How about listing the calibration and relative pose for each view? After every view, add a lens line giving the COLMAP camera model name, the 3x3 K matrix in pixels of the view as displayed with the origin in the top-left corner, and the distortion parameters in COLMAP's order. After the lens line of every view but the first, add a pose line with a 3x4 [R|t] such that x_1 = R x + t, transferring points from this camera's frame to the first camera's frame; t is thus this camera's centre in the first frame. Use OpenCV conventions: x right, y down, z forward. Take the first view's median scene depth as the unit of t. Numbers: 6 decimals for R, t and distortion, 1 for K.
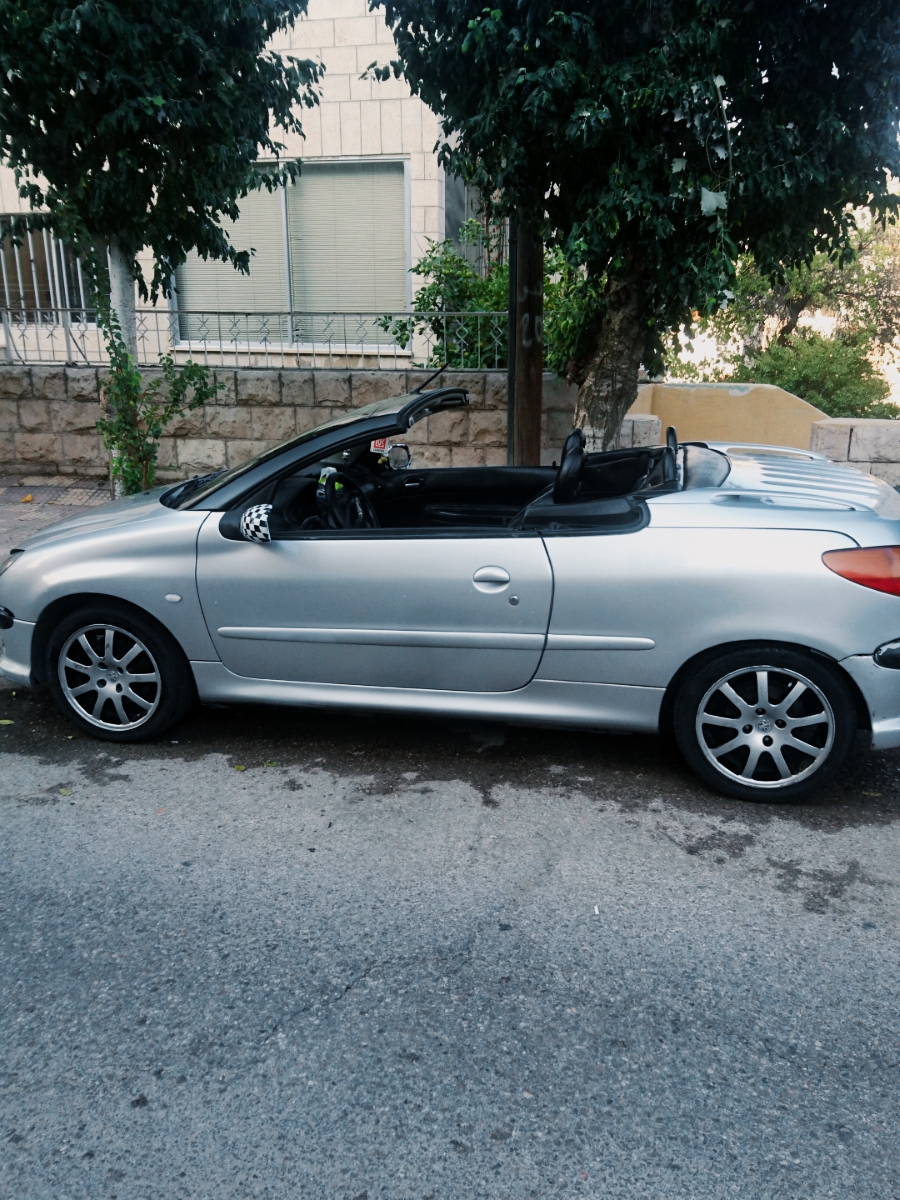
lens RADIAL K [[1008.8, 0, 471.6], [0, 1008.8, 604.8], [0, 0, 1]] dist [0.142816, -0.231640]
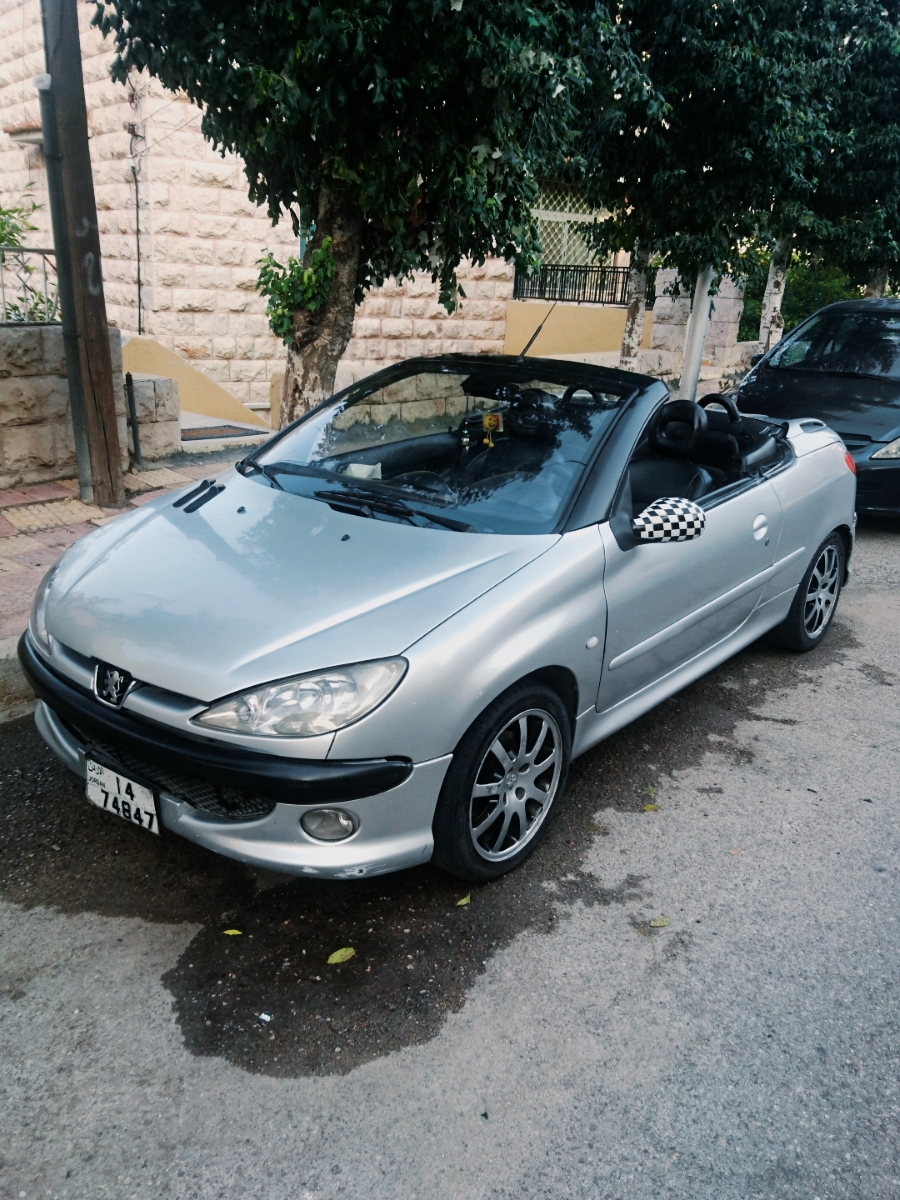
lens RADIAL K [[951.3, 0, 470.4], [0, 951.3, 603.6], [0, 0, 1]] dist [0.047431, -0.091749]
pose [[0.441289, -0.261339, 0.858467, -0.928139], [0.199010, 0.961332, 0.190355, -0.187619], [-0.875020, 0.086842, 0.476235, 0.720431]]
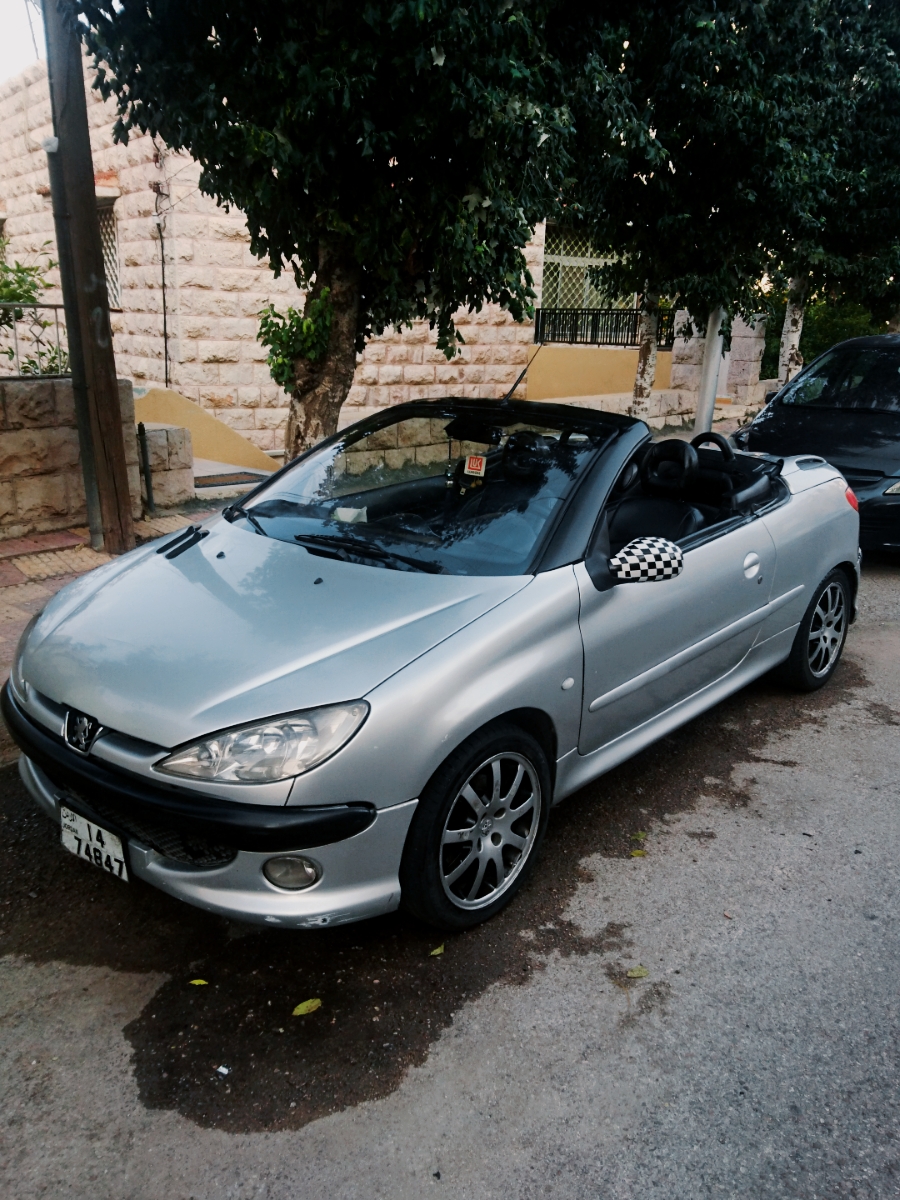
lens RADIAL K [[951.3, 0, 470.4], [0, 951.3, 603.6], [0, 0, 1]] dist [0.047431, -0.091749]
pose [[0.469952, -0.229353, 0.852375, -0.904519], [0.215971, 0.966180, 0.140901, -0.178426], [-0.855863, 0.117872, 0.503592, 0.683578]]
